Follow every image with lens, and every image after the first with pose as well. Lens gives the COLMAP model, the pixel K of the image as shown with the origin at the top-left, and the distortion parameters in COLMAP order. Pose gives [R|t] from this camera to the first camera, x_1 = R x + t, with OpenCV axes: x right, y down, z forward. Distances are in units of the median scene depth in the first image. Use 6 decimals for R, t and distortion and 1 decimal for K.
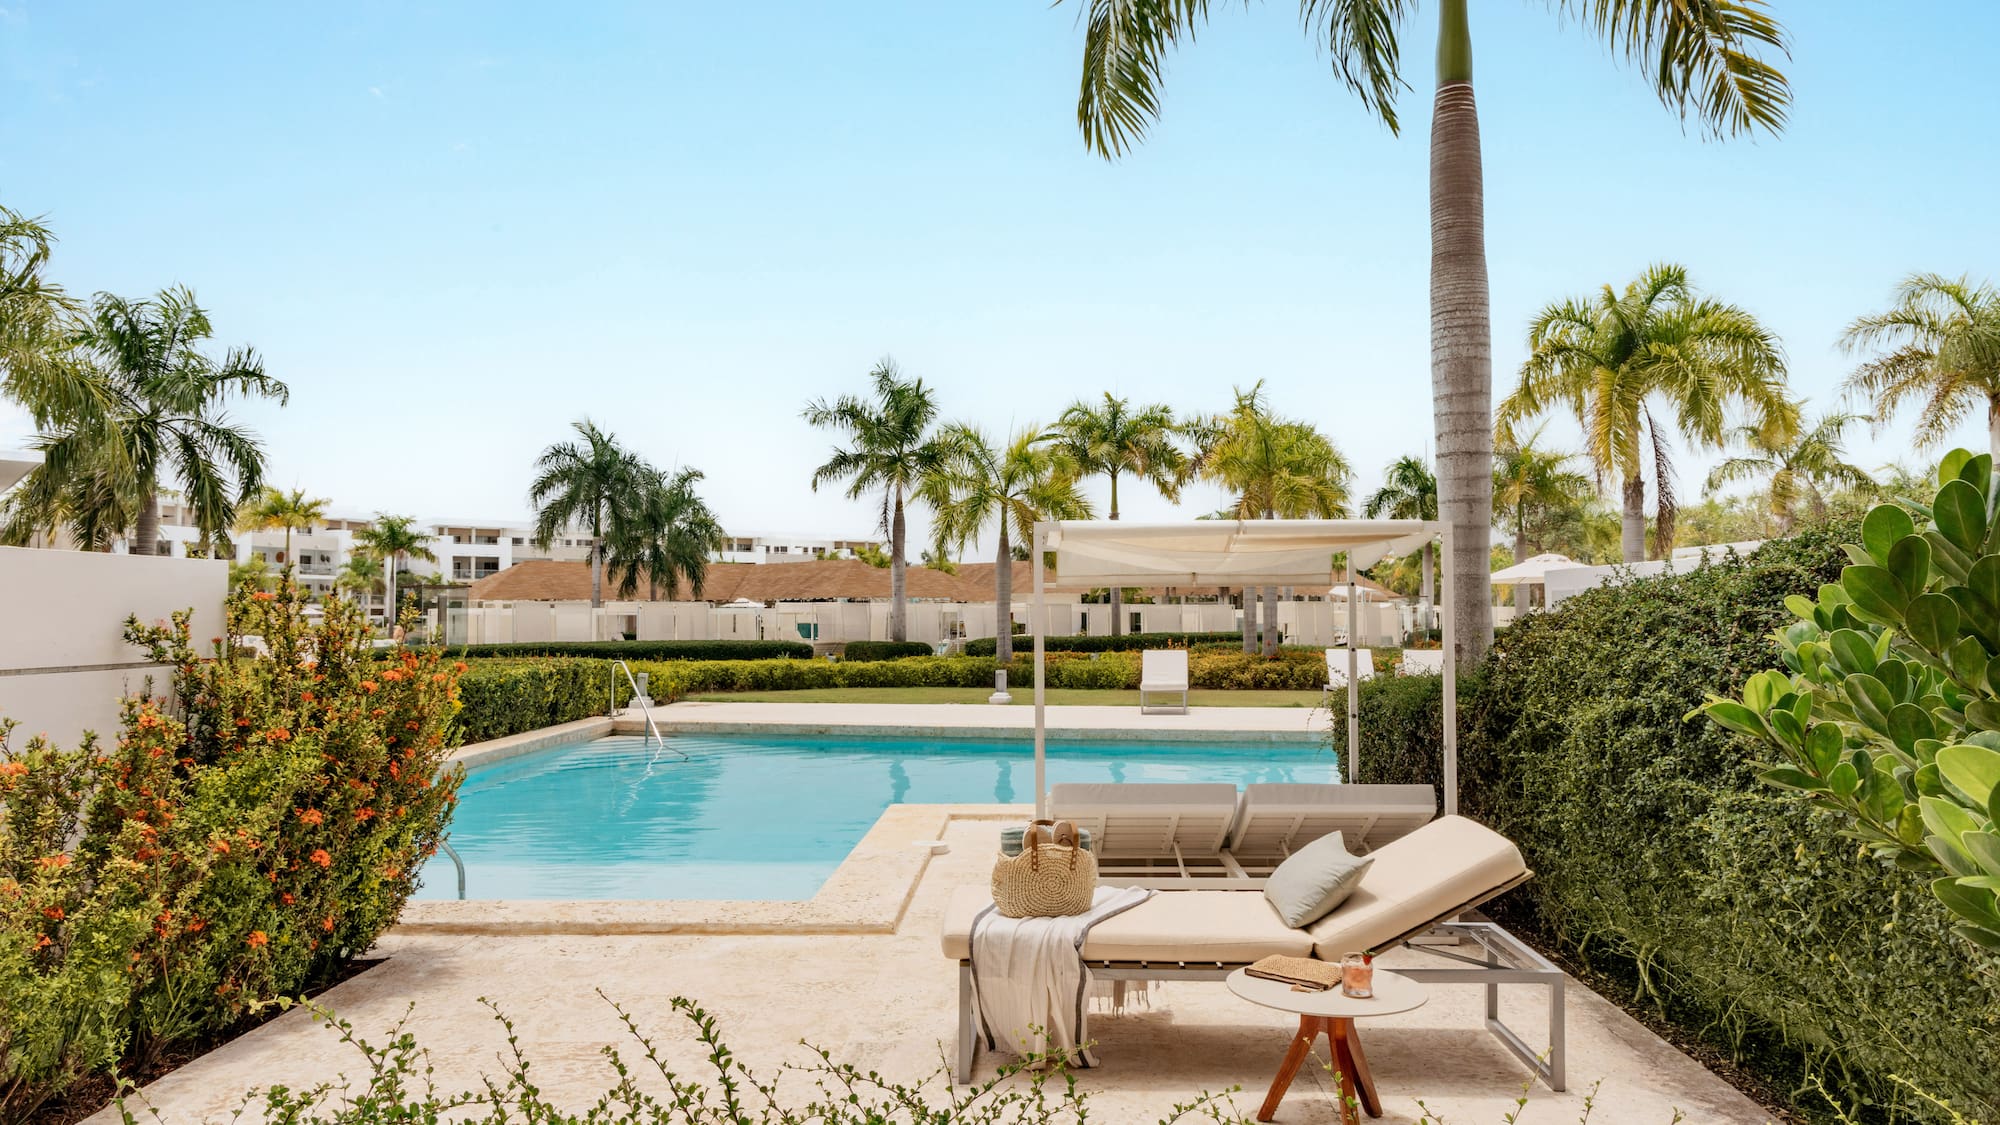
lens RADIAL K [[1380.2, 0, 1000.0], [0, 1380.2, 562.5], [0, 0, 1]] dist [-0.018040, 0.000597]
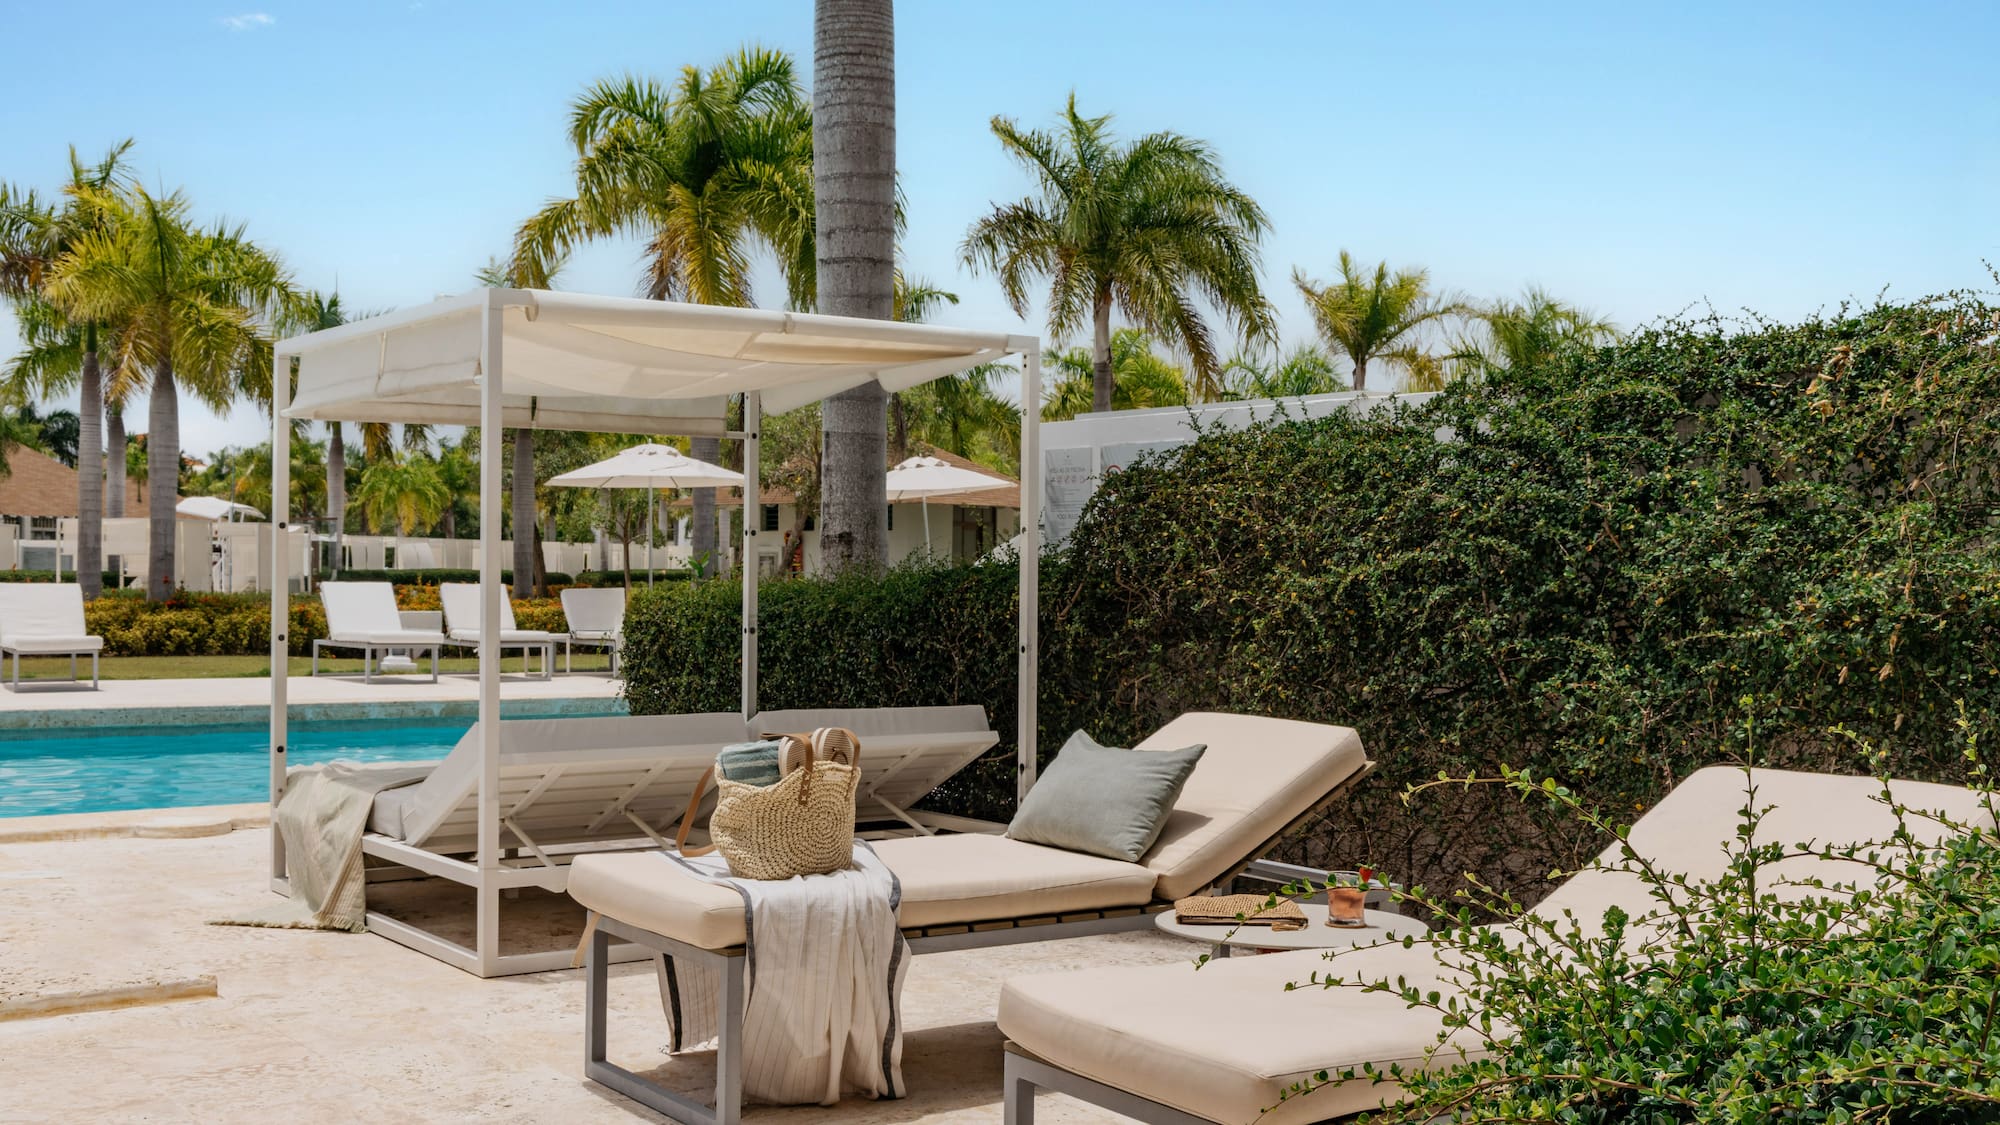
lens RADIAL K [[2170.4, 0, 1000.0], [0, 2170.4, 562.5], [0, 0, 1]] dist [-0.008308, -0.013037]
pose [[0.785025, 0.011518, 0.619357, -0.288913], [-0.032938, 0.999189, 0.023167, 0.046300], [-0.618587, -0.038586, 0.784768, 0.084491]]
